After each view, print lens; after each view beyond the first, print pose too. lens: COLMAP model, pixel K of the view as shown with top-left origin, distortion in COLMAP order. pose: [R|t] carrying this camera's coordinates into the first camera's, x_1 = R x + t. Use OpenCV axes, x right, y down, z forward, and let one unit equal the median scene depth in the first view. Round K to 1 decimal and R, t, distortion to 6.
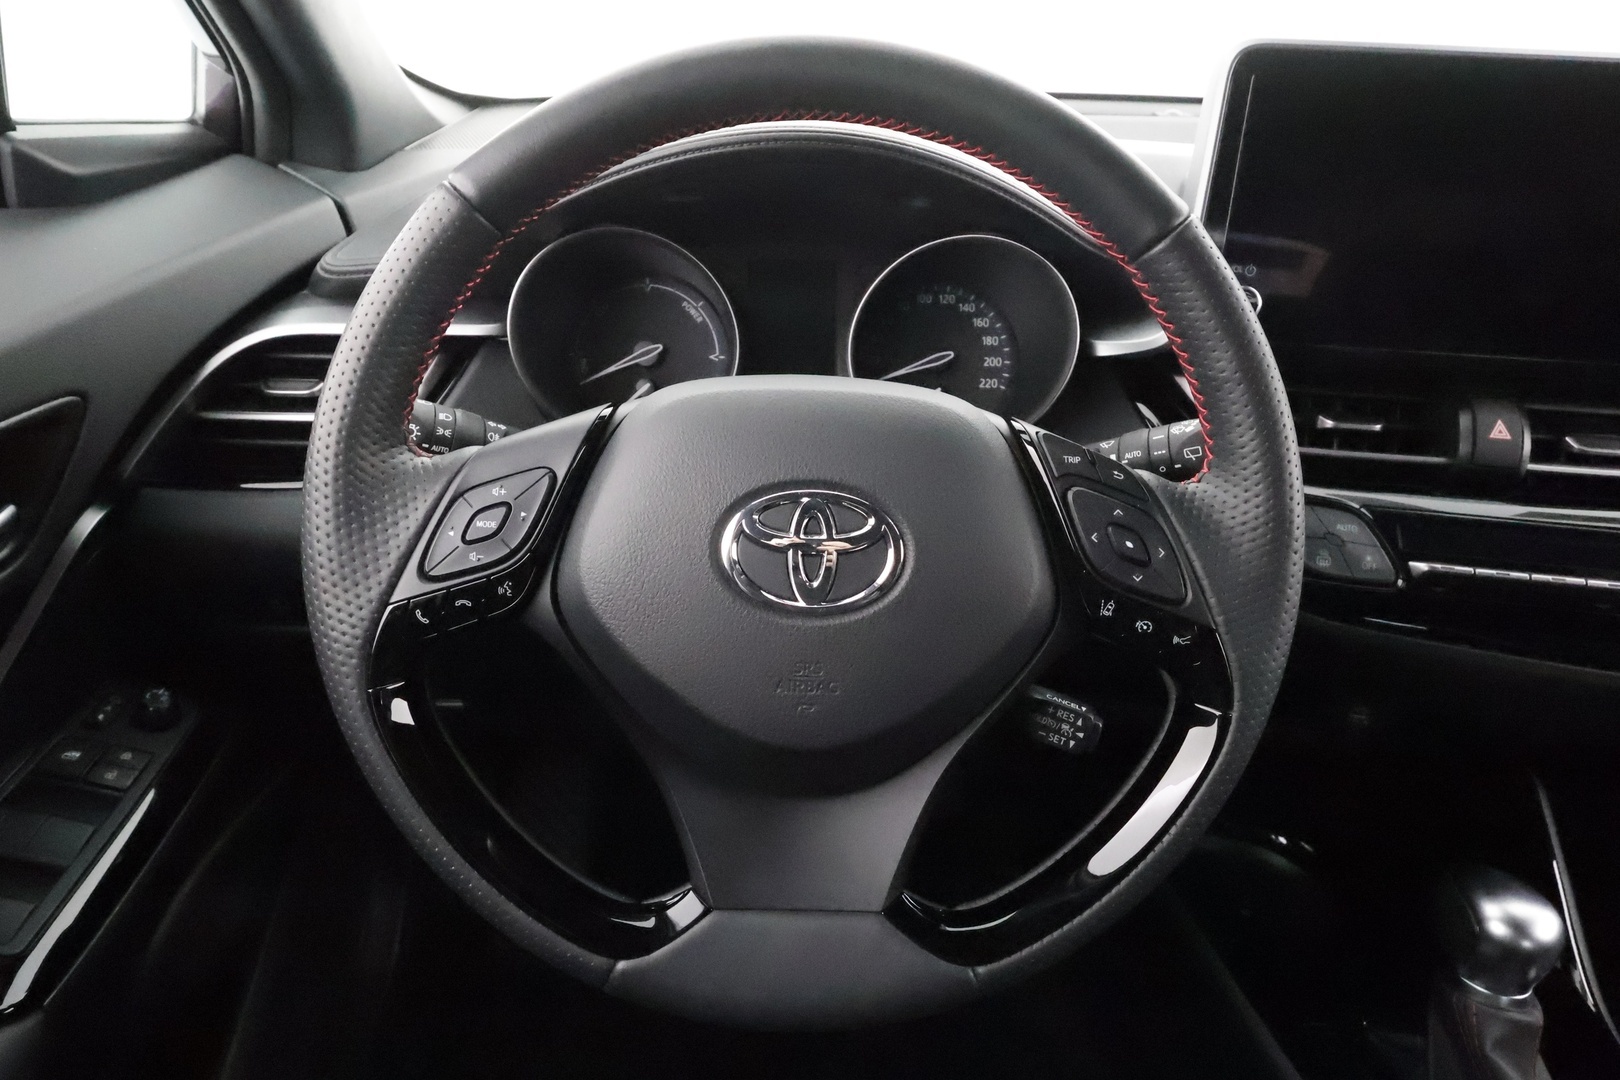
lens RADIAL K [[1044.9, 0, 810.0], [0, 1044.9, 540.0], [0, 0, 1]] dist [-0.003845, -0.000648]
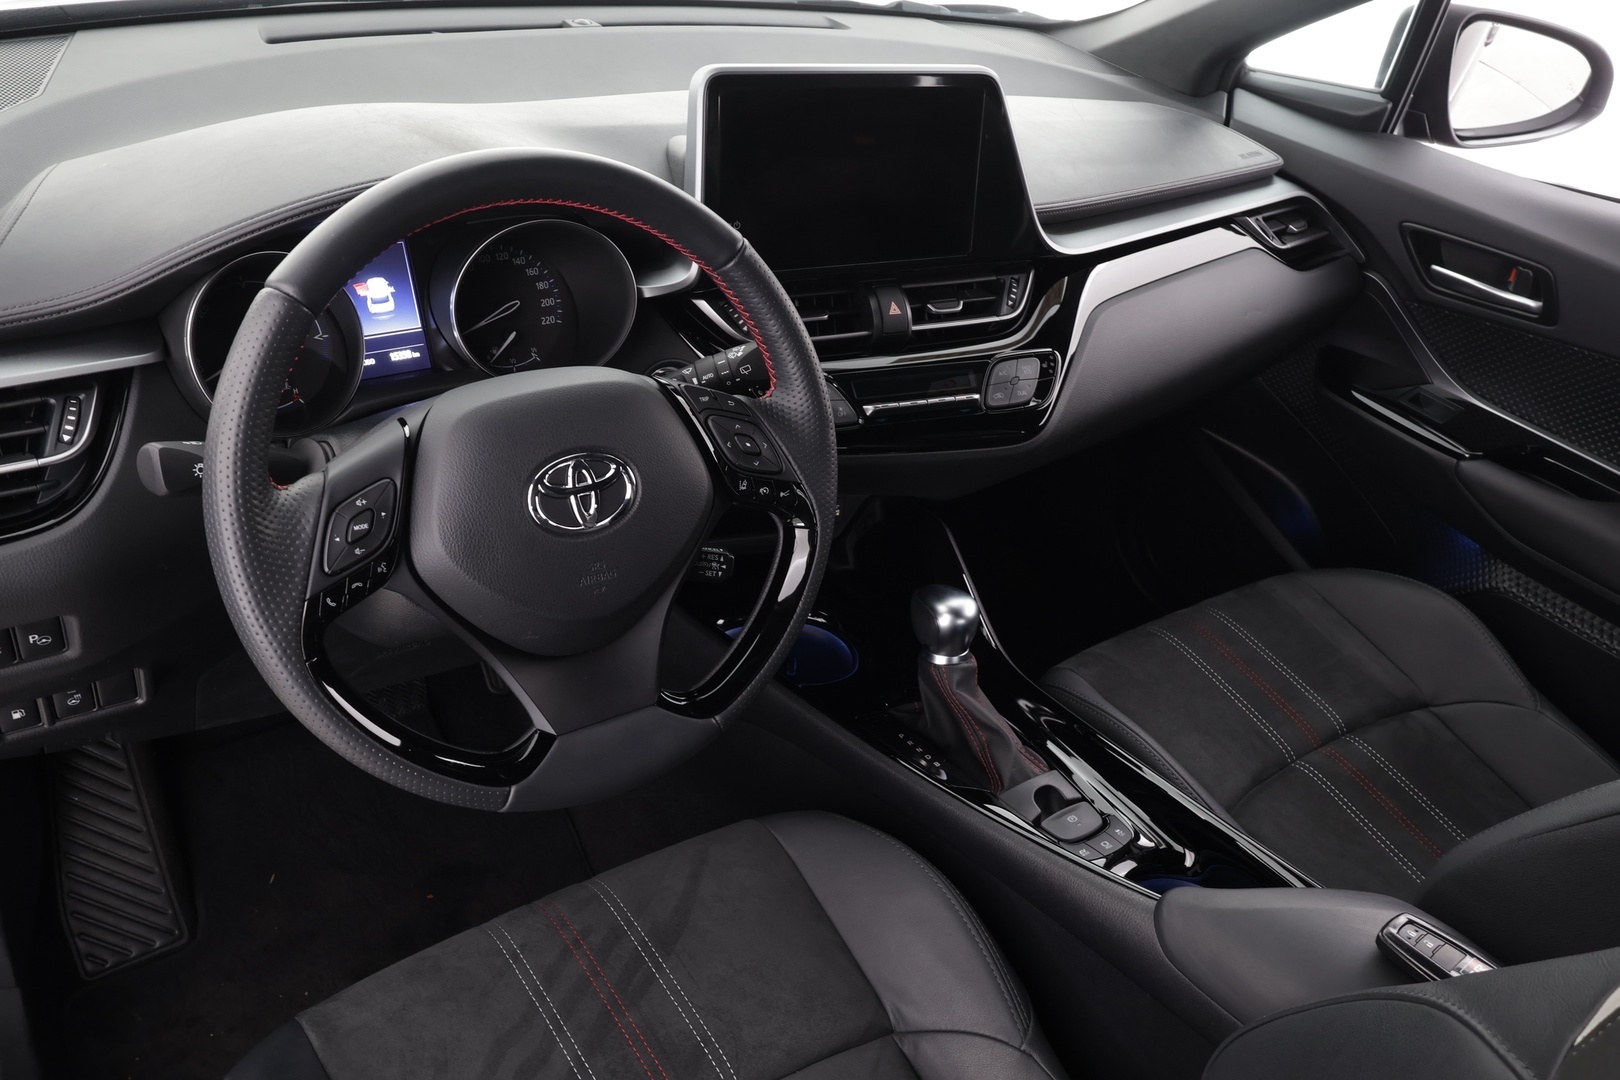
lens RADIAL K [[1279.3, 0, 813.1], [0, 1279.3, 525.0], [0, 0, 1]] dist [-0.007874, -0.004239]
pose [[0.826027, -0.240937, 0.509538, -0.581147], [0.175659, 0.969050, 0.173454, -0.178225], [-0.535559, -0.053773, 0.842784, -0.662199]]
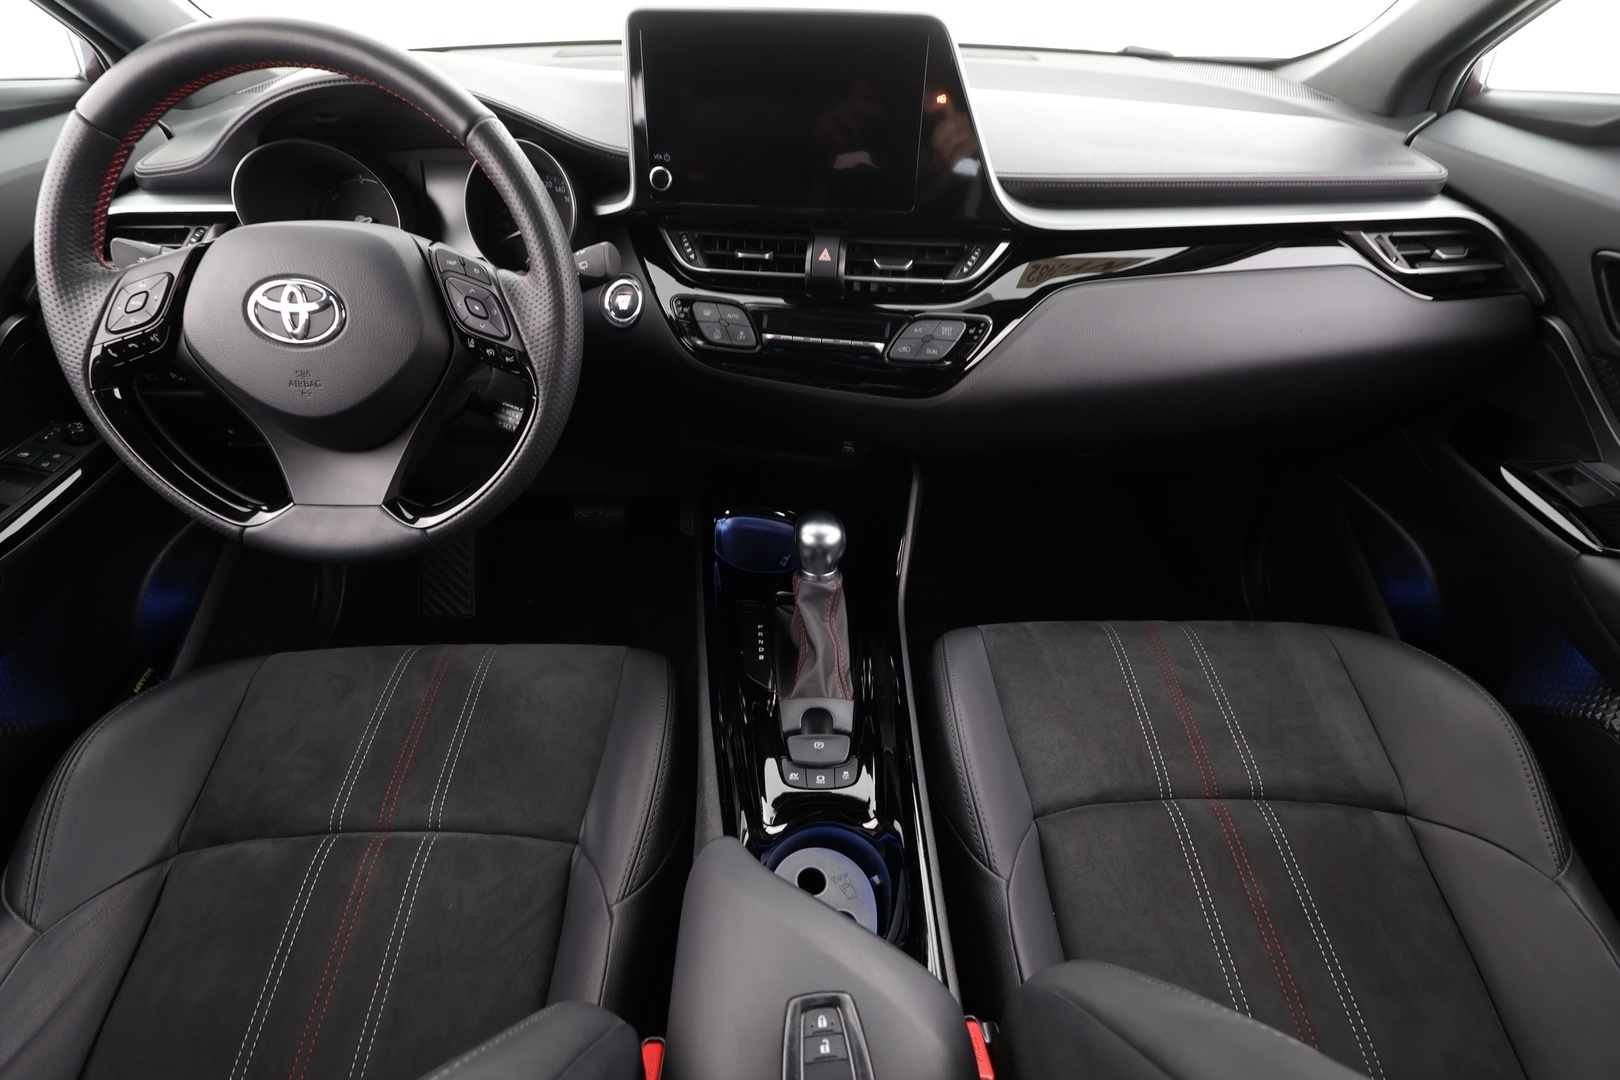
lens RADIAL K [[760.0, 0, 810.0], [0, 760.0, 540.0], [0, 0, 1]] dist [-0.006046, 0.000339]
pose [[0.999693, -0.013071, -0.021050, 0.812823], [0.016664, 0.983392, 0.180729, 0.156088], [0.018338, -0.181024, 0.983308, -0.364263]]
